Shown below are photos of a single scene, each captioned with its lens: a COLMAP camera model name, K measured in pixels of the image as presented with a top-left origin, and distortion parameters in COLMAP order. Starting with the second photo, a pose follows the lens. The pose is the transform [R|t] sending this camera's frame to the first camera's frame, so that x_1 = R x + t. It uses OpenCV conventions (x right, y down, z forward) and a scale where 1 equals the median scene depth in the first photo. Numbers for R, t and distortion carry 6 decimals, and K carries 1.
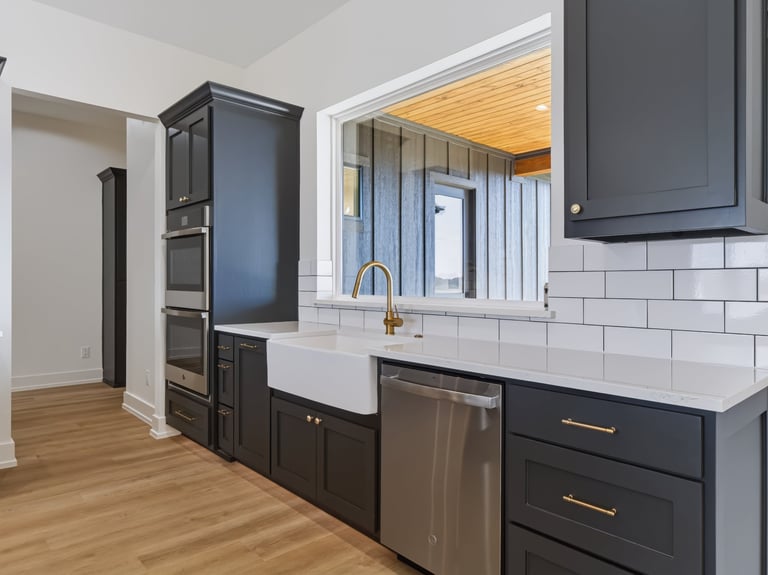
lens RADIAL K [[496.3, 0, 373.9], [0, 496.3, 282.4], [0, 0, 1]] dist [-0.002530, -0.000020]
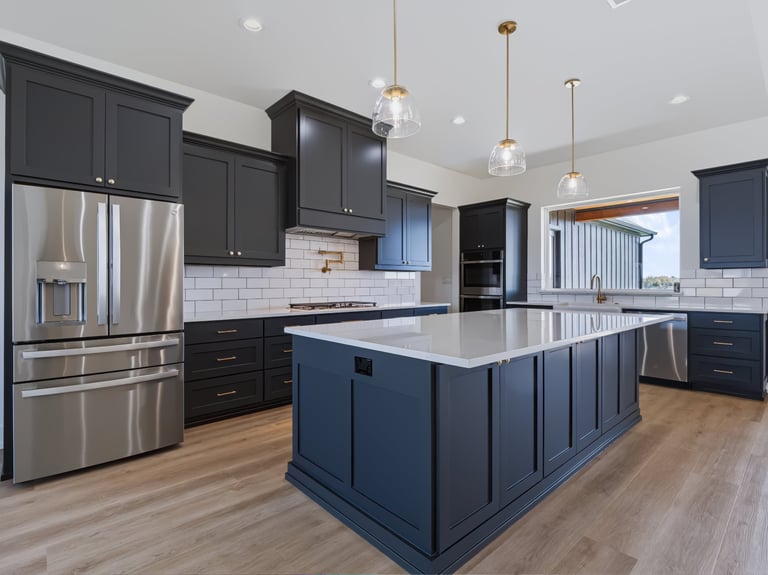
lens RADIAL K [[384.7, 0, 384.4], [0, 384.7, 276.2], [0, 0, 1]] dist [-0.004924, -0.000615]
pose [[0.999920, -0.009161, 0.008749, -0.855893], [0.009296, 0.999836, -0.015566, -0.009524], [-0.008605, 0.015646, 0.999841, -0.743583]]
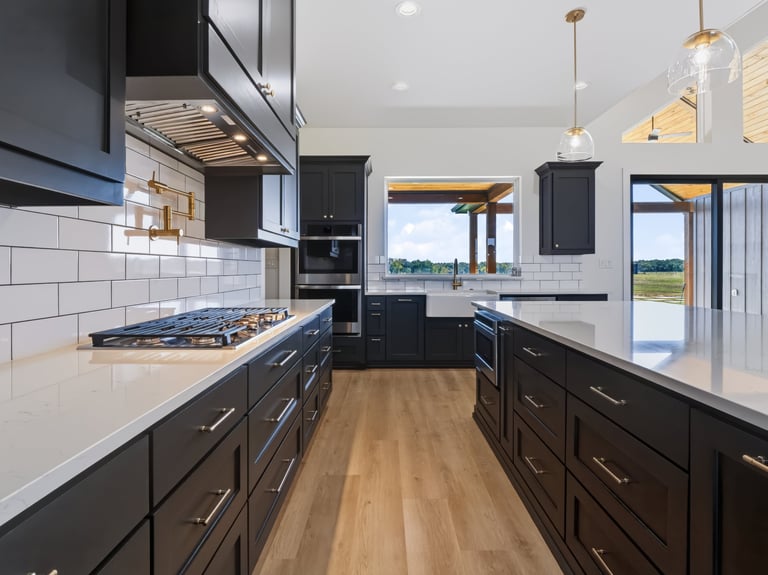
lens RADIAL K [[390.9, 0, 384.5], [0, 390.9, 265.2], [0, 0, 1]] dist [-0.000206, 0.000304]
pose [[0.670158, -0.001142, 0.742218, -1.231876], [0.002681, 0.999996, -0.000882, -0.007459], [-0.742214, 0.002581, 0.670158, 0.019012]]
